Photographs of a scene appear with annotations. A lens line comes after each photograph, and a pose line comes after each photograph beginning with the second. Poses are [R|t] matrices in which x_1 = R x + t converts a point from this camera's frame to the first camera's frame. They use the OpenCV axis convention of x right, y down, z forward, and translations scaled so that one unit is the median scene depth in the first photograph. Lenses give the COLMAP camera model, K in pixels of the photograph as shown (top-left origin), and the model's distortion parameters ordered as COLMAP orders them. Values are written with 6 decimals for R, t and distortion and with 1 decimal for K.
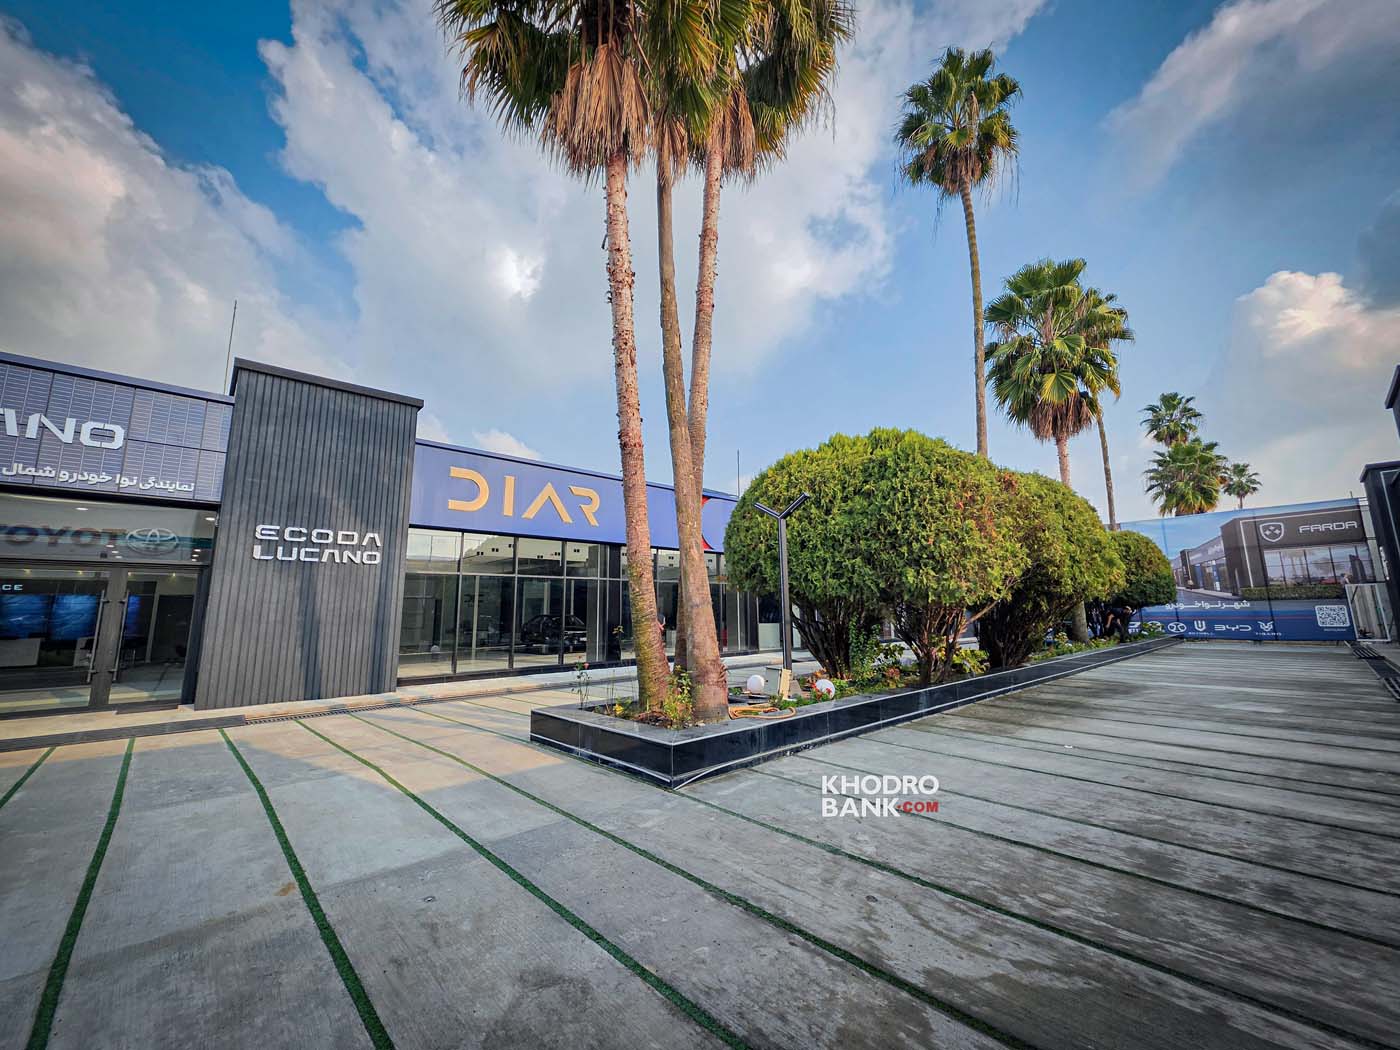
lens RADIAL K [[564.7, 0, 717.3], [0, 564.7, 531.7], [0, 0, 1]] dist [0.000405, 0.011086]
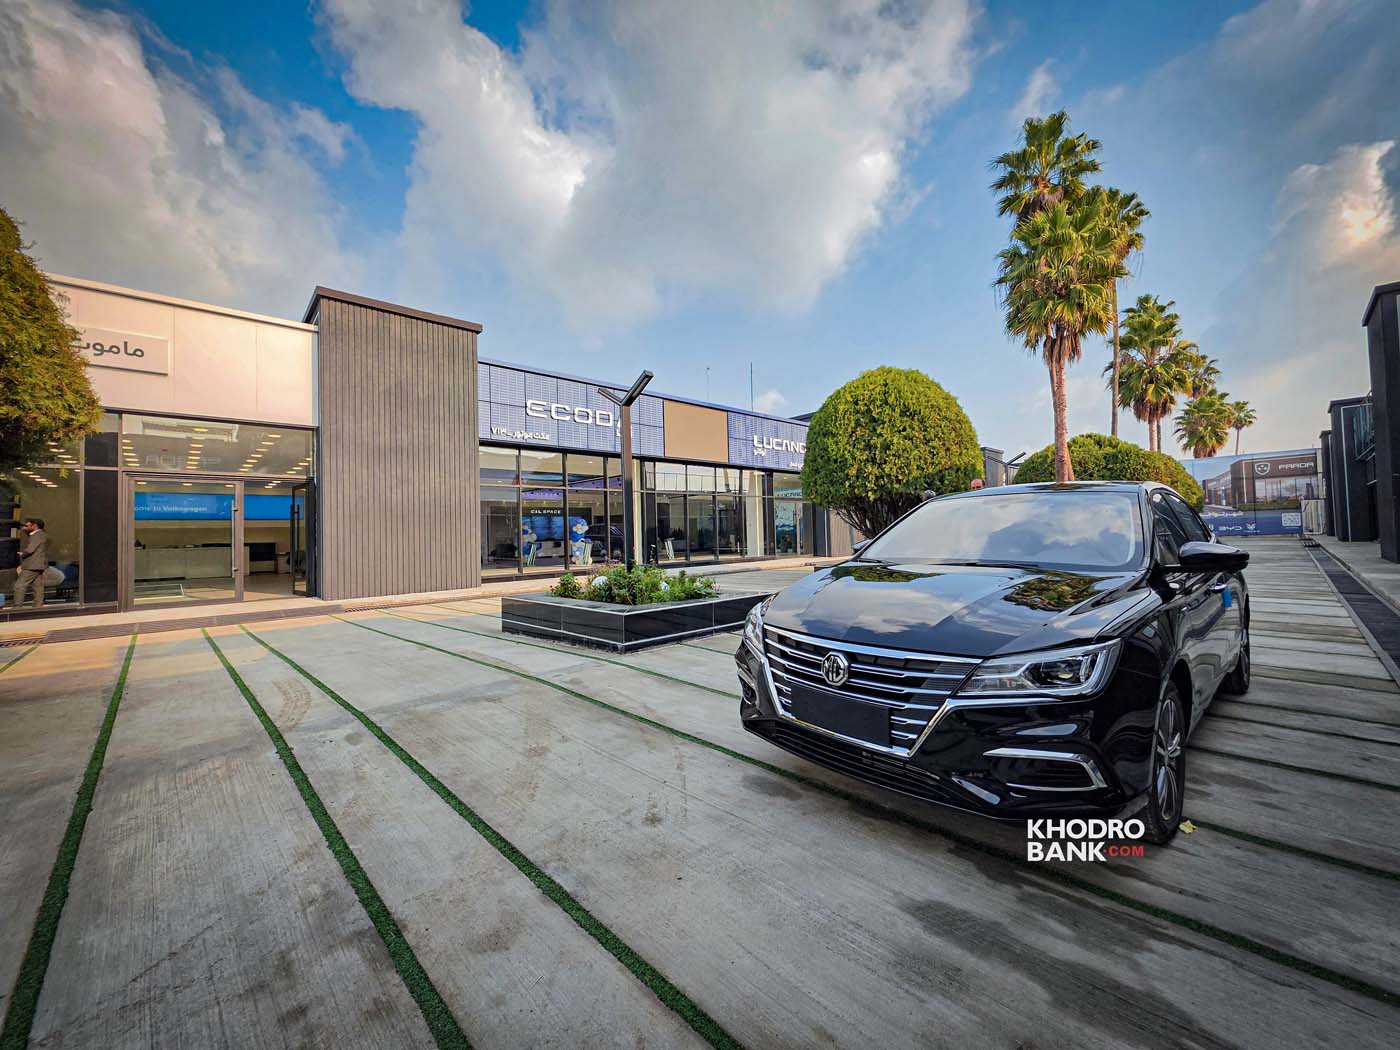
lens RADIAL K [[556.9, 0, 709.9], [0, 556.9, 518.3], [0, 0, 1]] dist [0.010029, 0.000141]
pose [[0.999985, 0.000362, 0.005531, -0.566525], [-0.001091, 0.991199, 0.132375, -0.066187], [-0.005434, -0.132379, 0.991184, -0.555023]]
